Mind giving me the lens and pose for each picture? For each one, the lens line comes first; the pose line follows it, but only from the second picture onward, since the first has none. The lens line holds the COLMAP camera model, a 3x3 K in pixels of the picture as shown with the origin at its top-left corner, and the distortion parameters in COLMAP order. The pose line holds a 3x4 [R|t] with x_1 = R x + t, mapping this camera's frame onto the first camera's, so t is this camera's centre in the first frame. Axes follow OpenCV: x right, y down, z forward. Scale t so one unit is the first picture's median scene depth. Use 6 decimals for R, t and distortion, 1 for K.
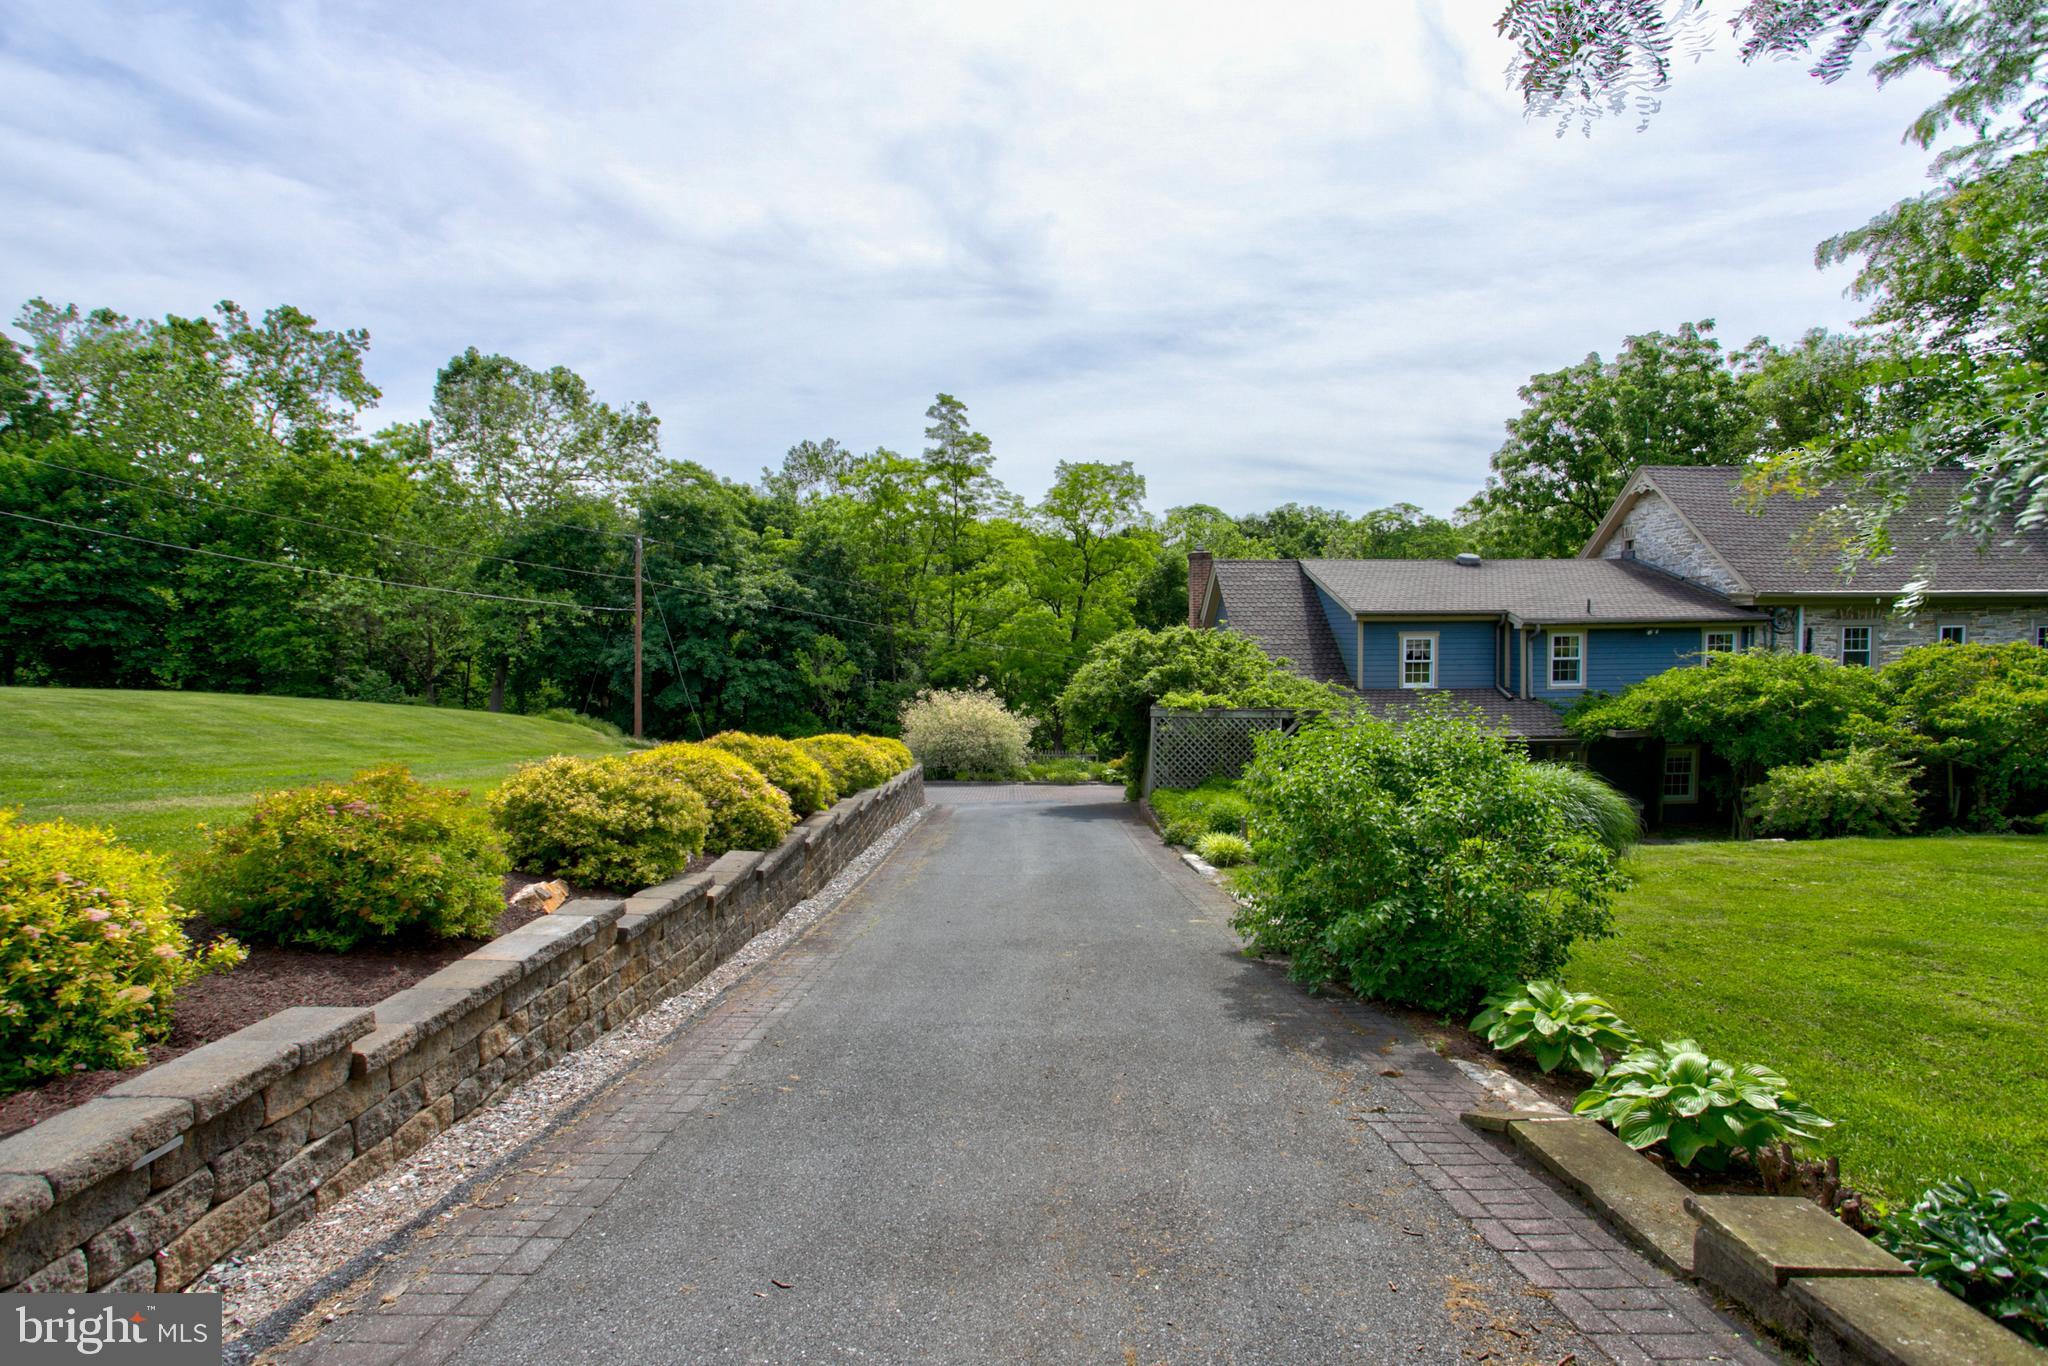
lens RADIAL K [[1029.6, 0, 1024.0], [0, 1029.6, 683.0], [0, 0, 1]] dist [-0.036936, 0.032646]
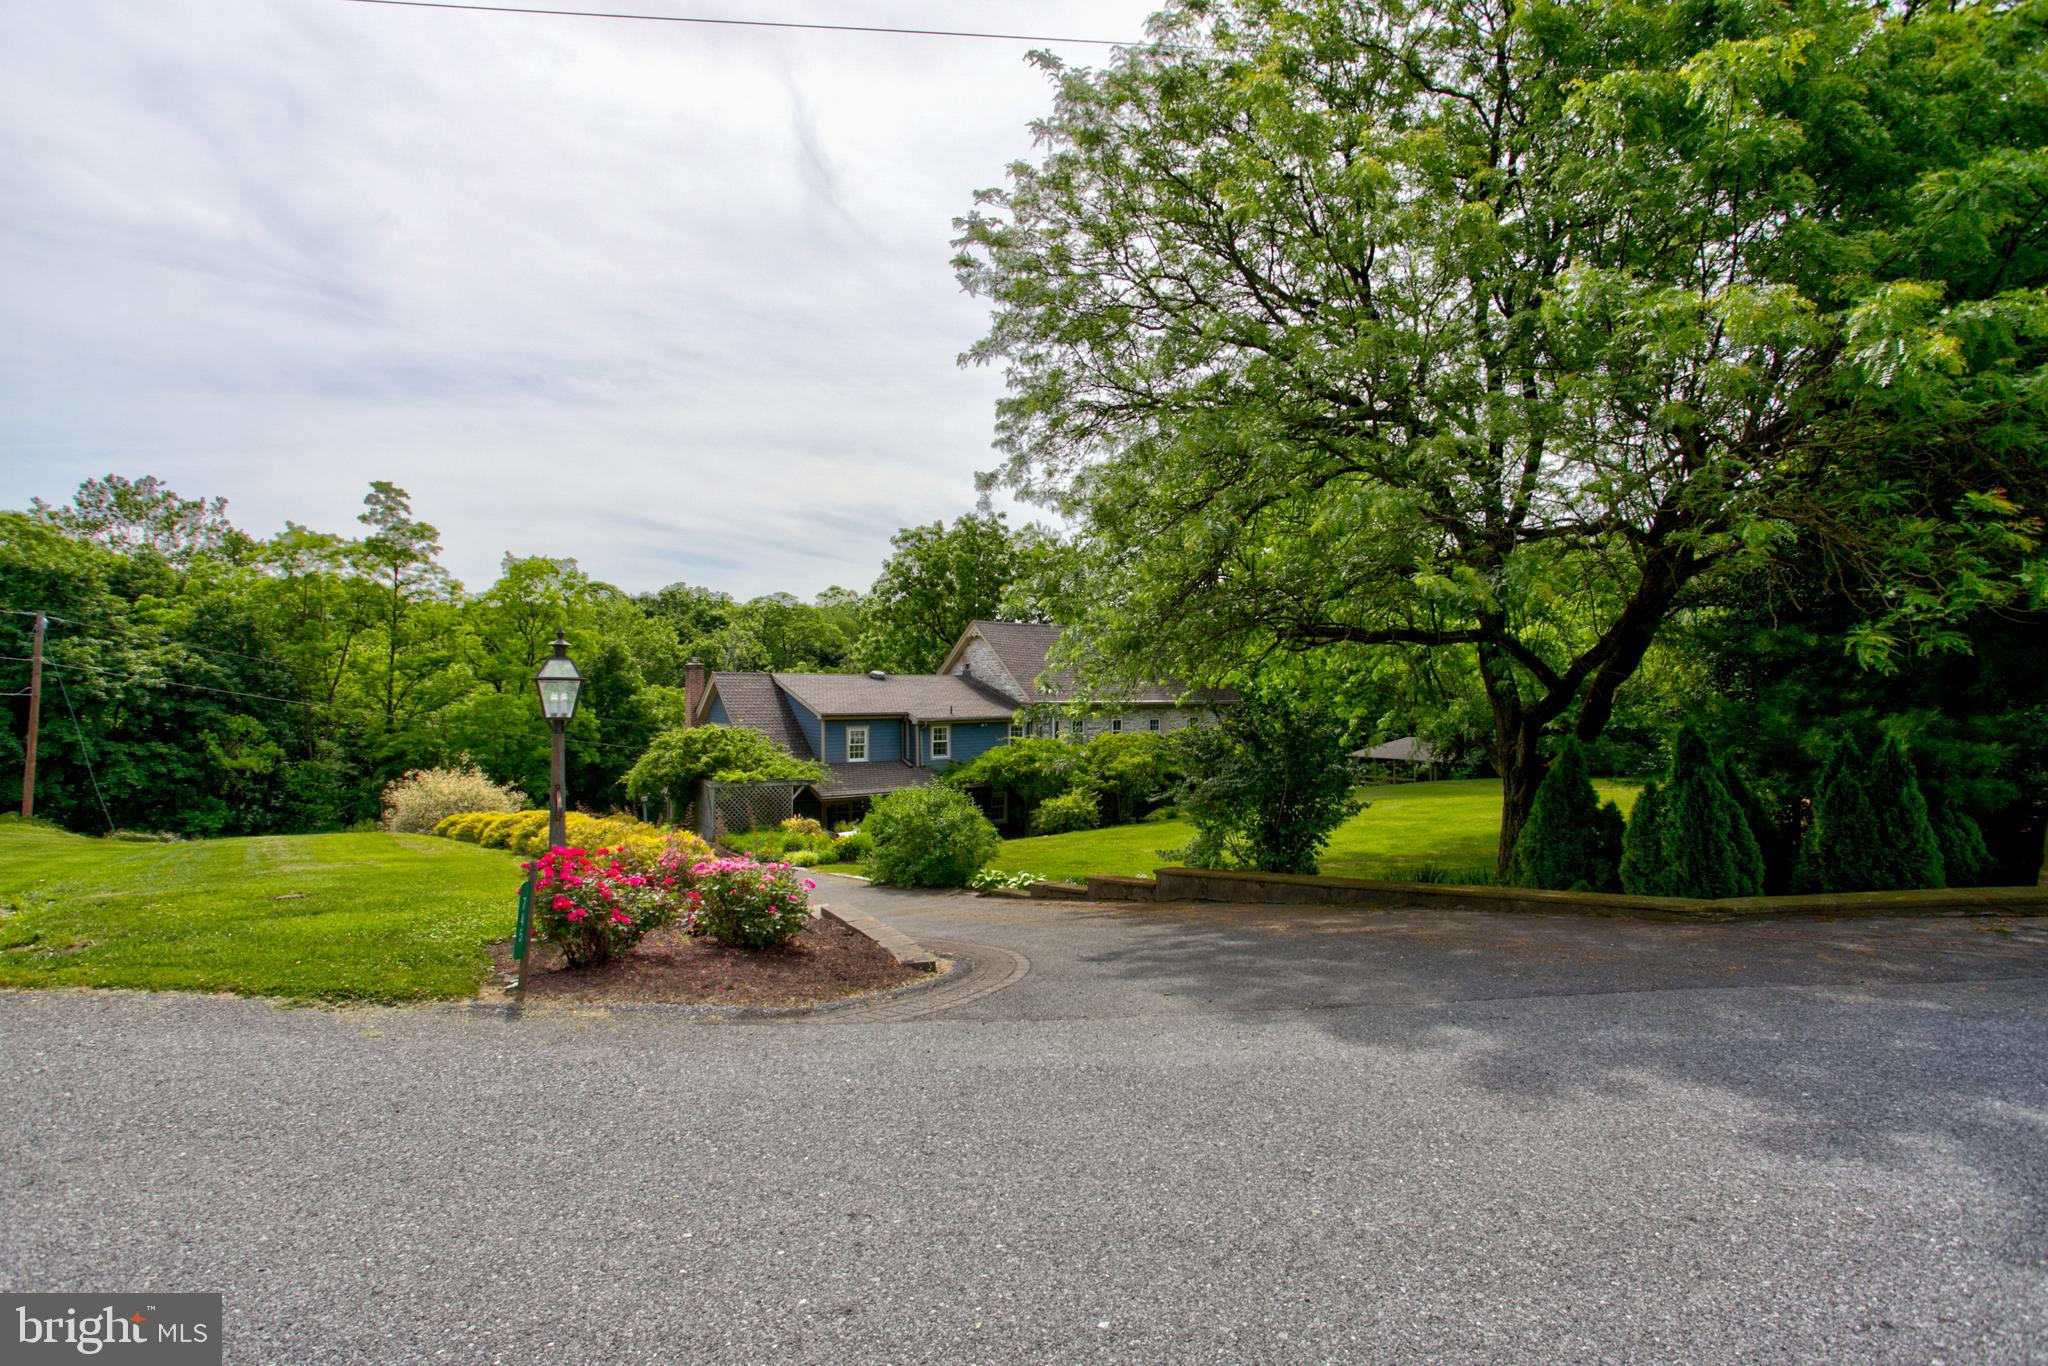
lens RADIAL K [[1020.6, 0, 1025.2], [0, 1020.6, 661.0], [0, 0, 1]] dist [-0.050760, 0.032546]
pose [[0.815074, 0.023343, 0.578887, -0.188871], [0.022182, 0.997198, -0.071444, -0.019088], [-0.578933, 0.071073, 0.812272, -0.258539]]
